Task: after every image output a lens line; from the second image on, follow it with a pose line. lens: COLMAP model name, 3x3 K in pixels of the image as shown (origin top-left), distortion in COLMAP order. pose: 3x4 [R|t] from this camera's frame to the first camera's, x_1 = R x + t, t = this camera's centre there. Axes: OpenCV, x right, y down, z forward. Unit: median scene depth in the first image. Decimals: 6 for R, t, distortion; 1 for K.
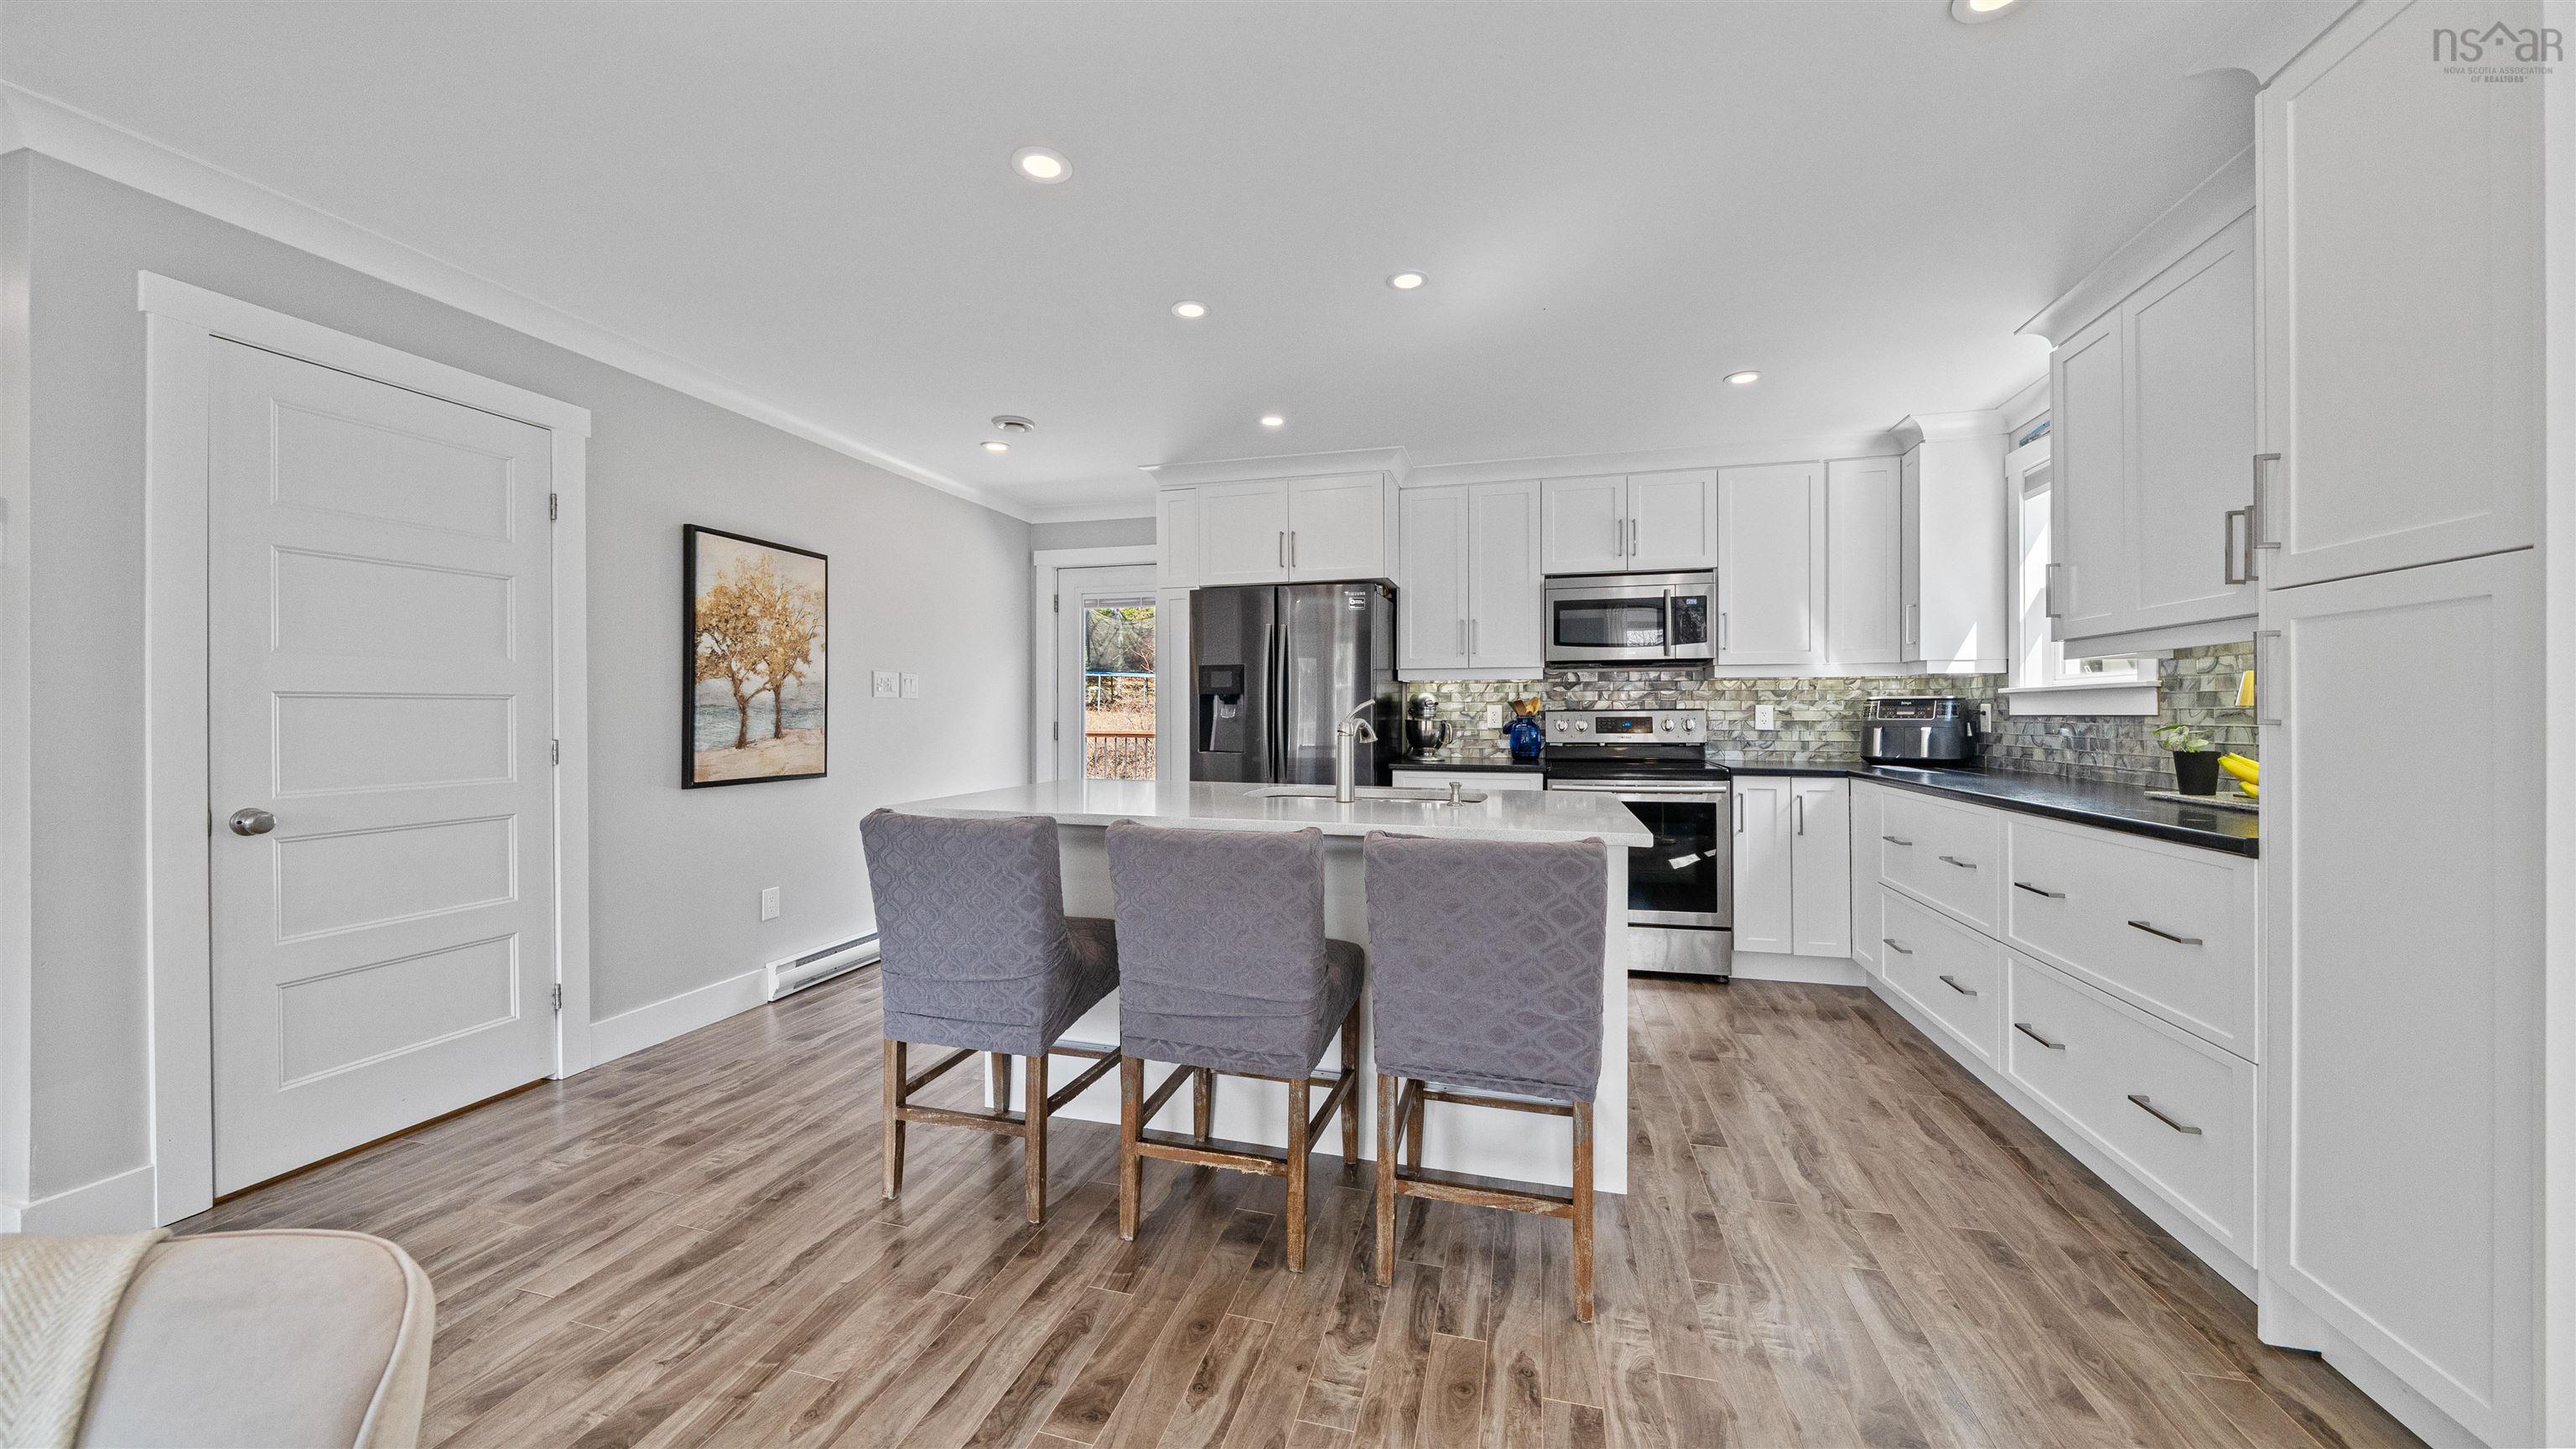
lens RADIAL K [[886.3, 0, 1286.5], [0, 886.3, 718.5], [0, 0, 1]] dist [-0.001155, -0.000162]
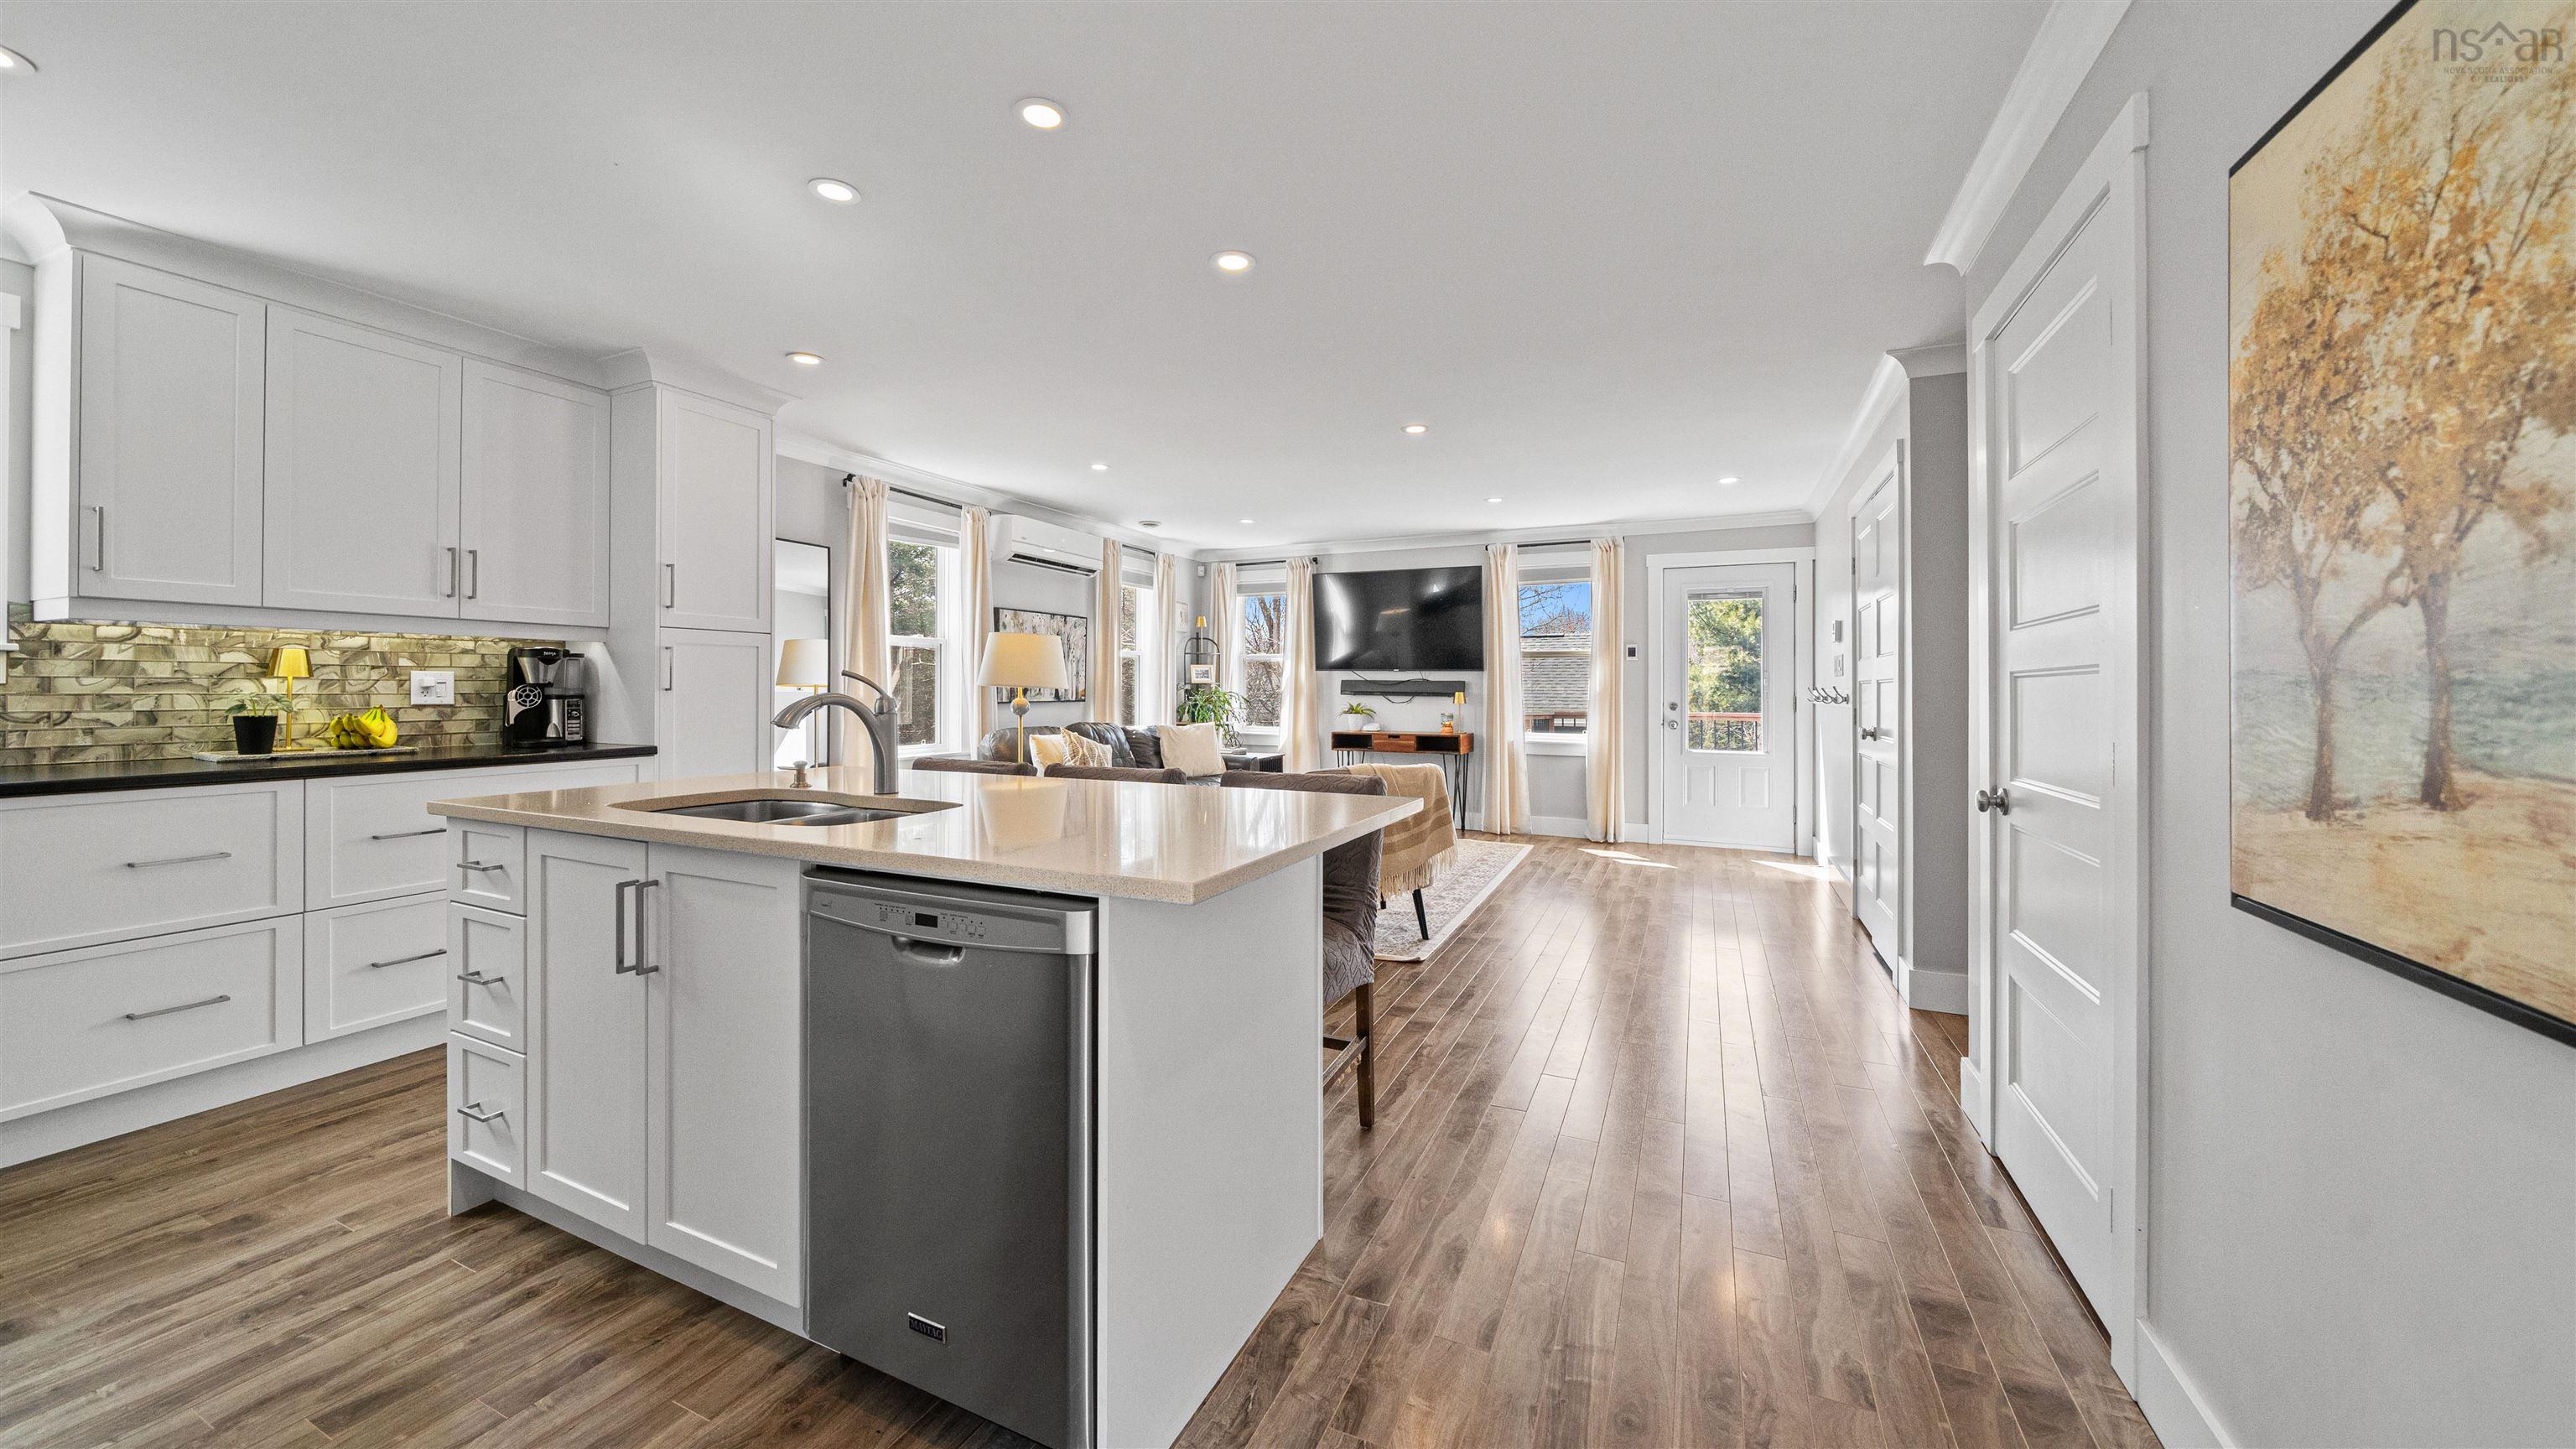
lens RADIAL K [[919.5, 0, 1286.0], [0, 919.5, 690.5], [0, 0, 1]] dist [-0.000346, -0.000038]
pose [[-0.984510, -0.006855, 0.175196, -0.389300], [-0.005456, 0.999949, 0.008471, -0.009869], [-0.175245, 0.007384, -0.984497, 1.544428]]
